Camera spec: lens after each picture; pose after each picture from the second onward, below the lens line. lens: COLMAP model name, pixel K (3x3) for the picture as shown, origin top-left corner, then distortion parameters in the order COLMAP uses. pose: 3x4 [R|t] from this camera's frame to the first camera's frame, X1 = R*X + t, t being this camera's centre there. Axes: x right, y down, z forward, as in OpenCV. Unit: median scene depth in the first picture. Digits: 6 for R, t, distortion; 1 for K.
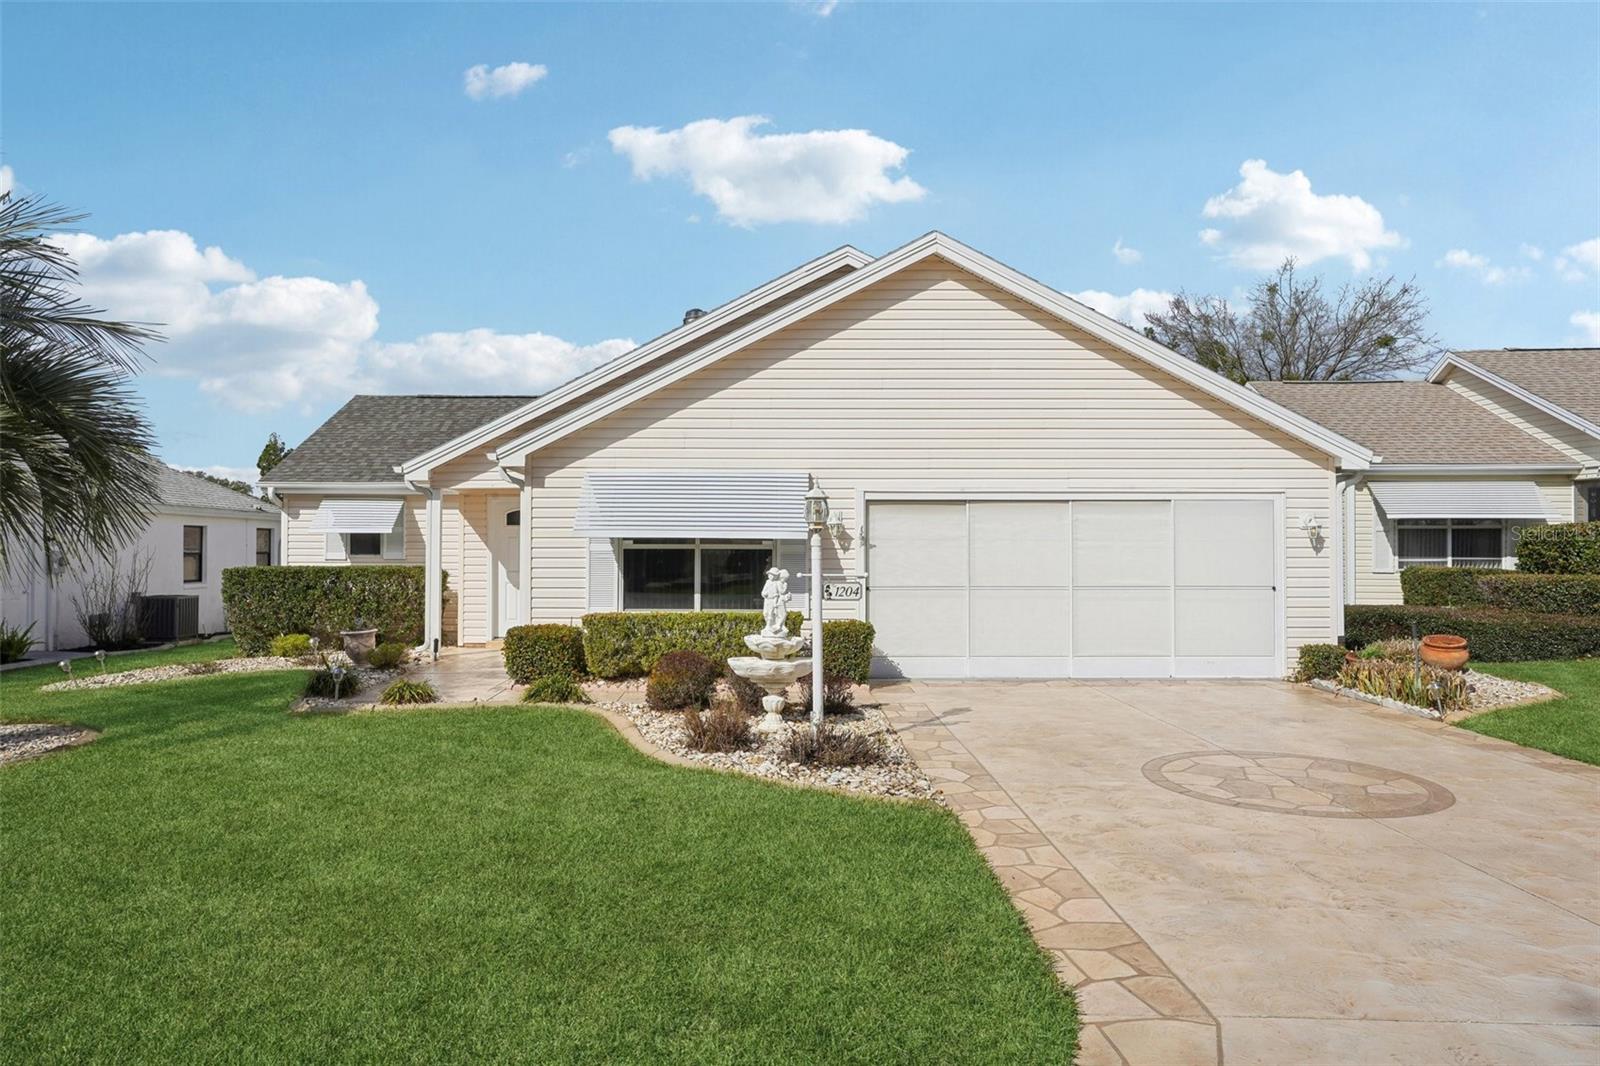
lens RADIAL K [[1017.2, 0, 759.7], [0, 1017.2, 544.4], [0, 0, 1]] dist [-0.032822, 0.045240]
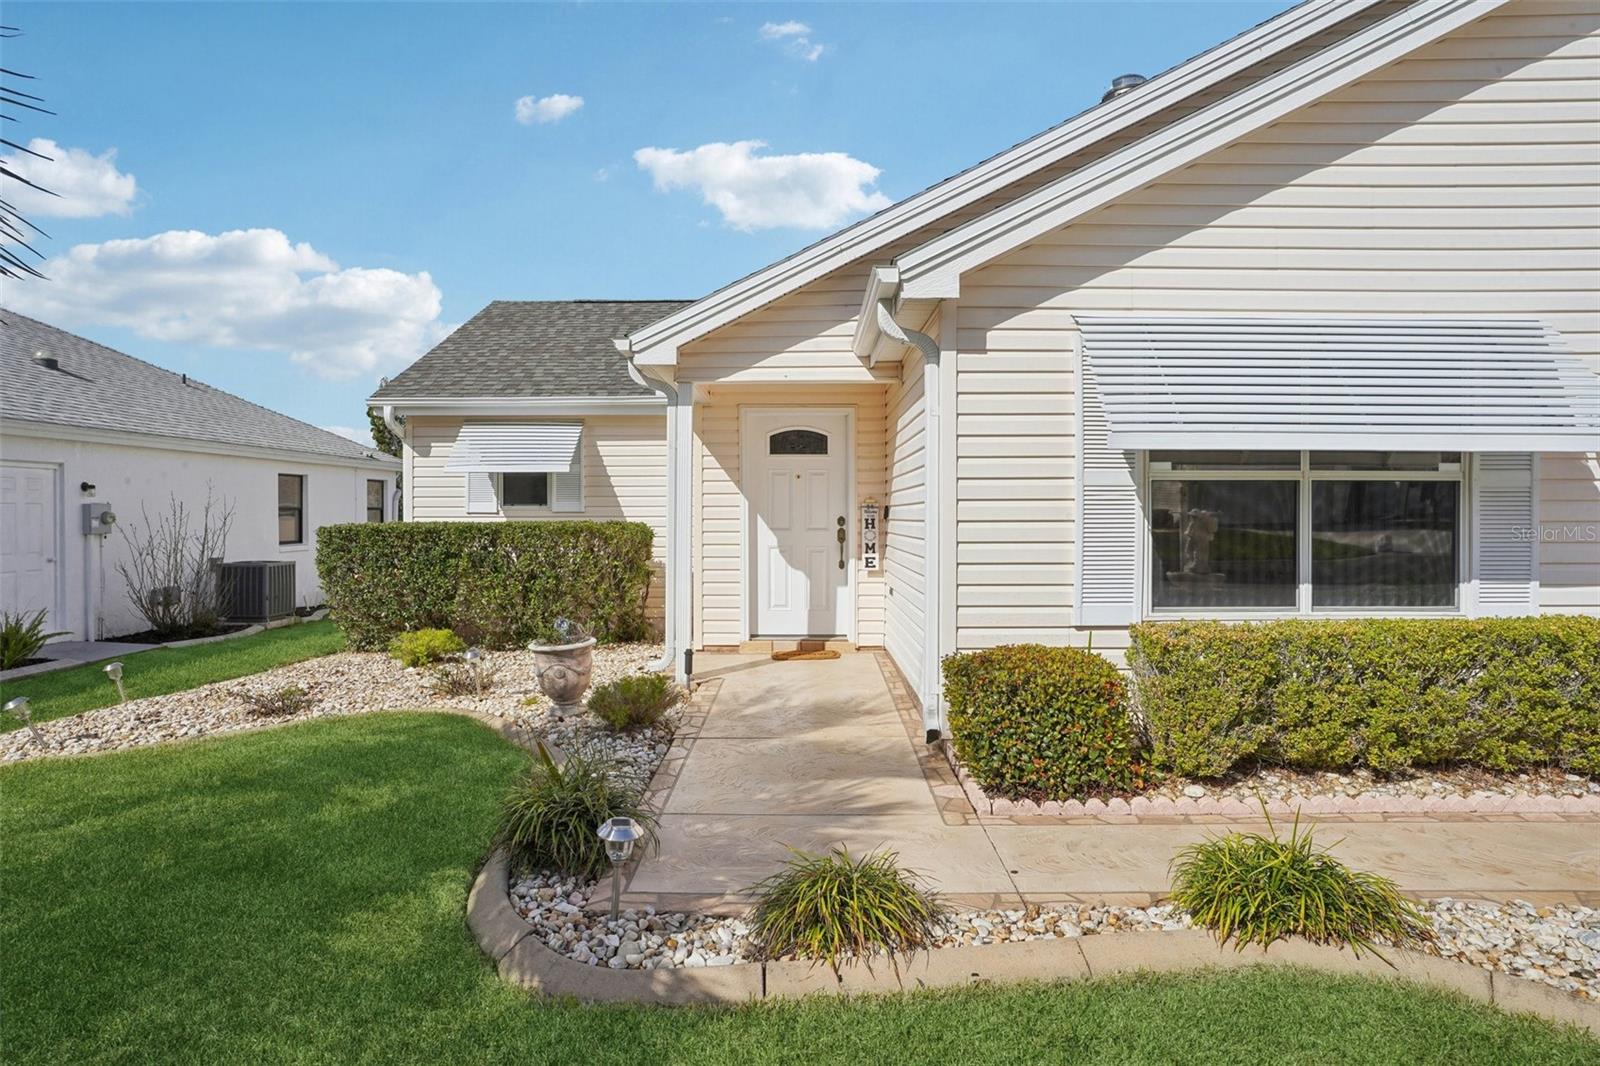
lens RADIAL K [[874.2, 0, 799.8], [0, 874.2, 526.6], [0, 0, 1]] dist [-0.057410, 0.039500]
pose [[0.999990, -0.003457, 0.002807, -0.259188], [0.003387, 0.999692, 0.024578, 0.013276], [-0.002891, -0.024568, 0.999694, 0.519092]]
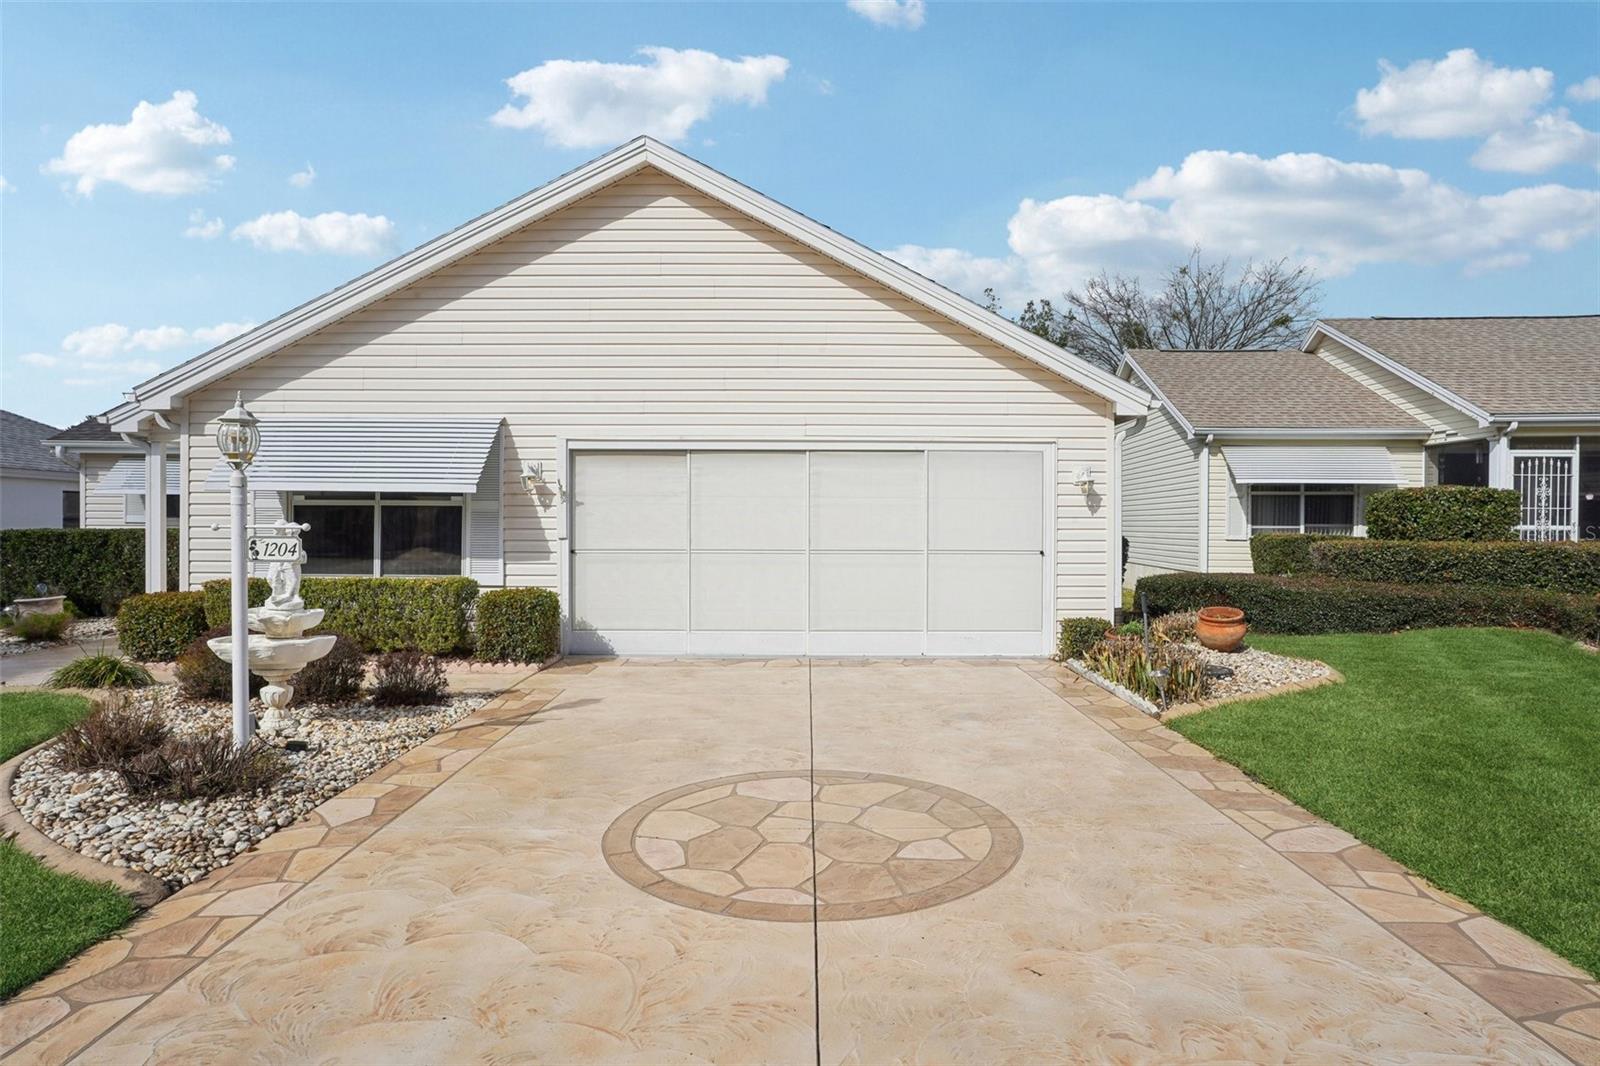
lens RADIAL K [[895.2, 0, 800.0], [0, 895.2, 533.0], [0, 0, 1]] dist [-0.062803, 0.051982]
pose [[0.999971, 0.002925, 0.006988, 0.256750], [-0.003026, 0.999891, 0.014466, 0.013824], [-0.006945, -0.014487, 0.999871, 0.206914]]
